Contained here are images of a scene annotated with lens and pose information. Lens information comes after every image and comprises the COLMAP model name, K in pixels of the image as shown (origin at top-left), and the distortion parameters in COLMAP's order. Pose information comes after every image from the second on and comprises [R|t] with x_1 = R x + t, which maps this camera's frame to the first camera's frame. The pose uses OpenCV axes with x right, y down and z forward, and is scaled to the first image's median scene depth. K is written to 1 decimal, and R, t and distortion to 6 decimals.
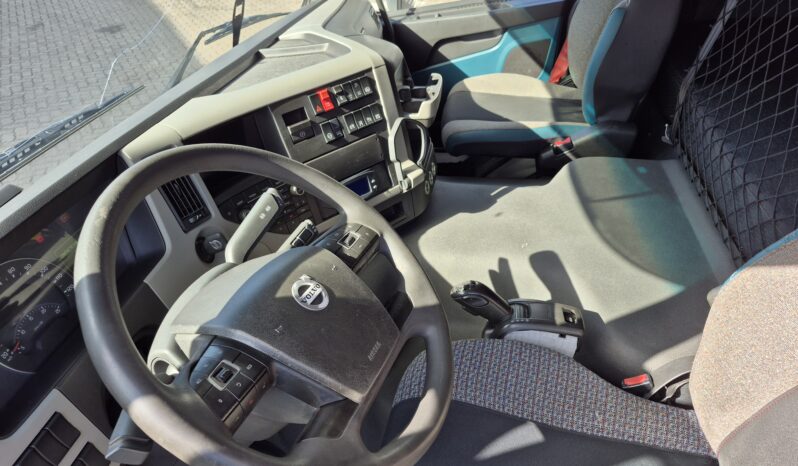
lens RADIAL K [[539.6, 0, 399.0], [0, 539.6, 233.0], [0, 0, 1]] dist [0.005223, 0.000199]
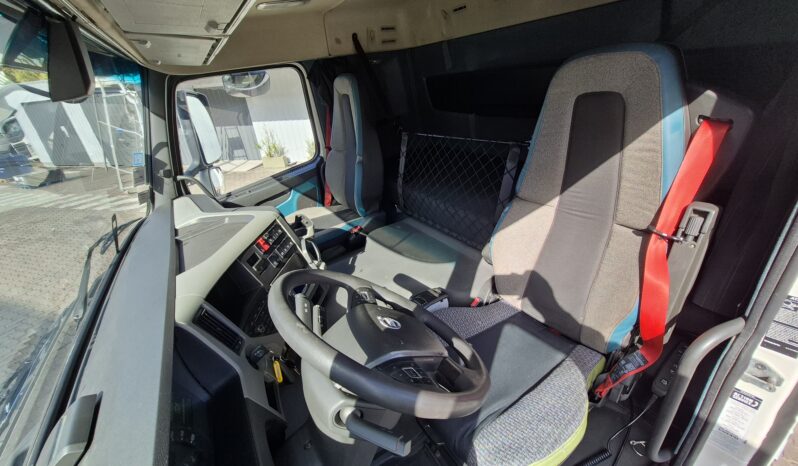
lens RADIAL K [[298.8, 0, 399.0], [0, 298.8, 233.0], [0, 0, 1]] dist [-0.000135, -0.000012]
pose [[0.754231, -0.344419, 0.559027, -0.240191], [0.448077, 0.892315, -0.054779, -0.033337], [-0.479961, 0.291803, 0.827338, 0.037324]]
